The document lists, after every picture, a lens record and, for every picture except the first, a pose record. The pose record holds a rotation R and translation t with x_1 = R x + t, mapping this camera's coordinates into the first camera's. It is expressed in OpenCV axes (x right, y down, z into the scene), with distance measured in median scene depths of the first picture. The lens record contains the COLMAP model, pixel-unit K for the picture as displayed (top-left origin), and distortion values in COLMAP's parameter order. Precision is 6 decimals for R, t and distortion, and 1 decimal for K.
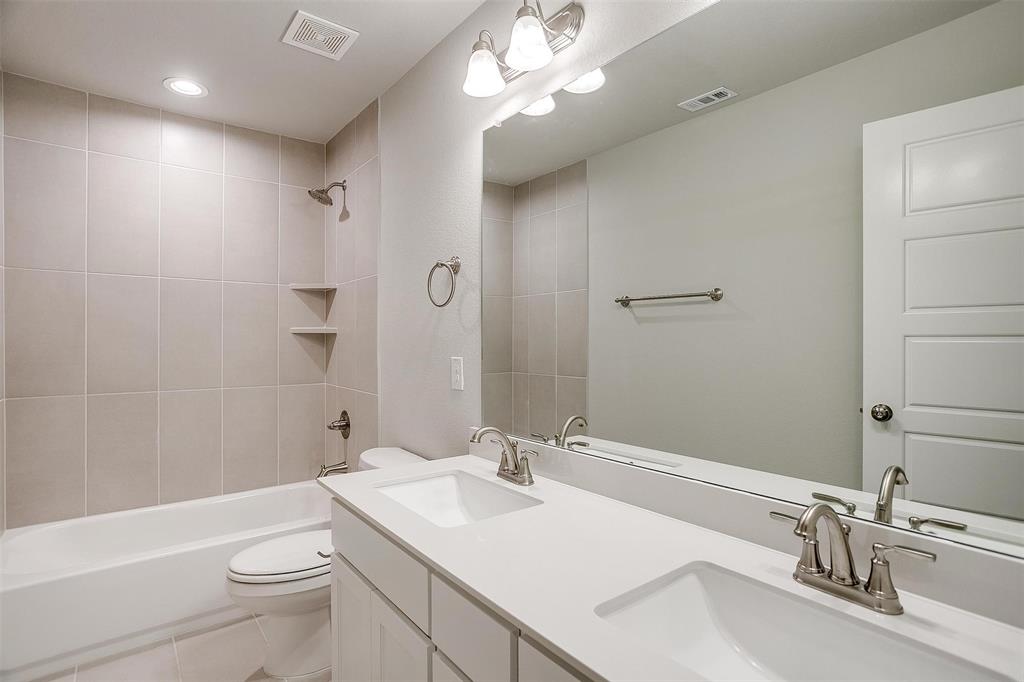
lens RADIAL K [[509.1, 0, 507.0], [0, 509.1, 343.6], [0, 0, 1]] dist [-0.000523, -0.000454]
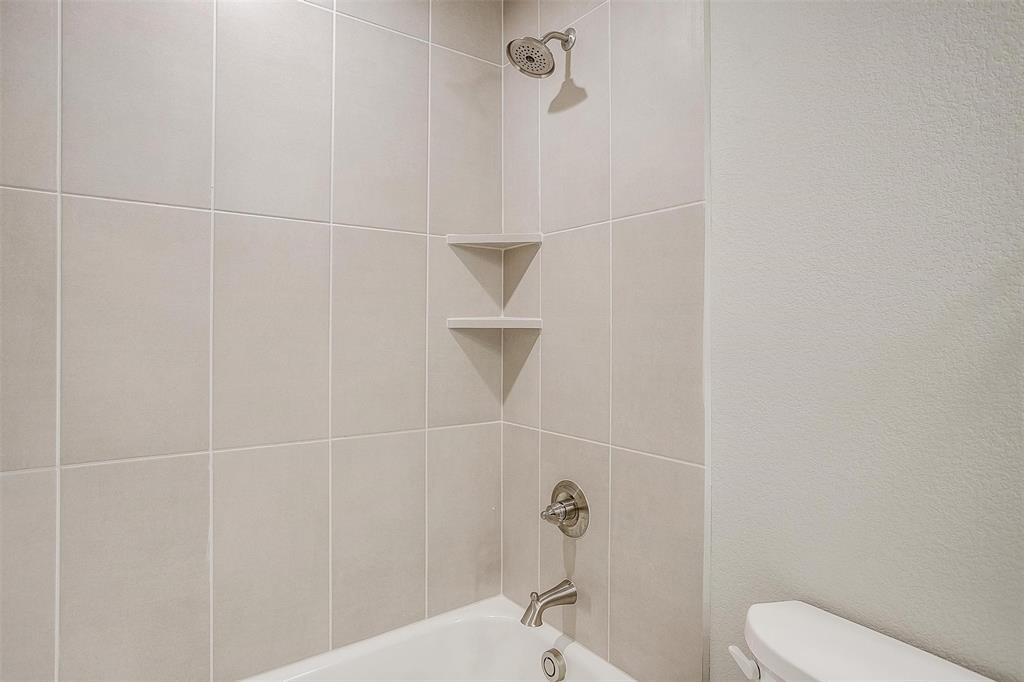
lens RADIAL K [[548.5, 0, 516.7], [0, 548.5, 333.5], [0, 0, 1]] dist [-0.002906, -0.000355]
pose [[0.999925, -0.000778, 0.012233, -0.359770], [0.000773, 1.000000, 0.000407, -0.015416], [-0.012234, -0.000398, 0.999925, 0.430410]]
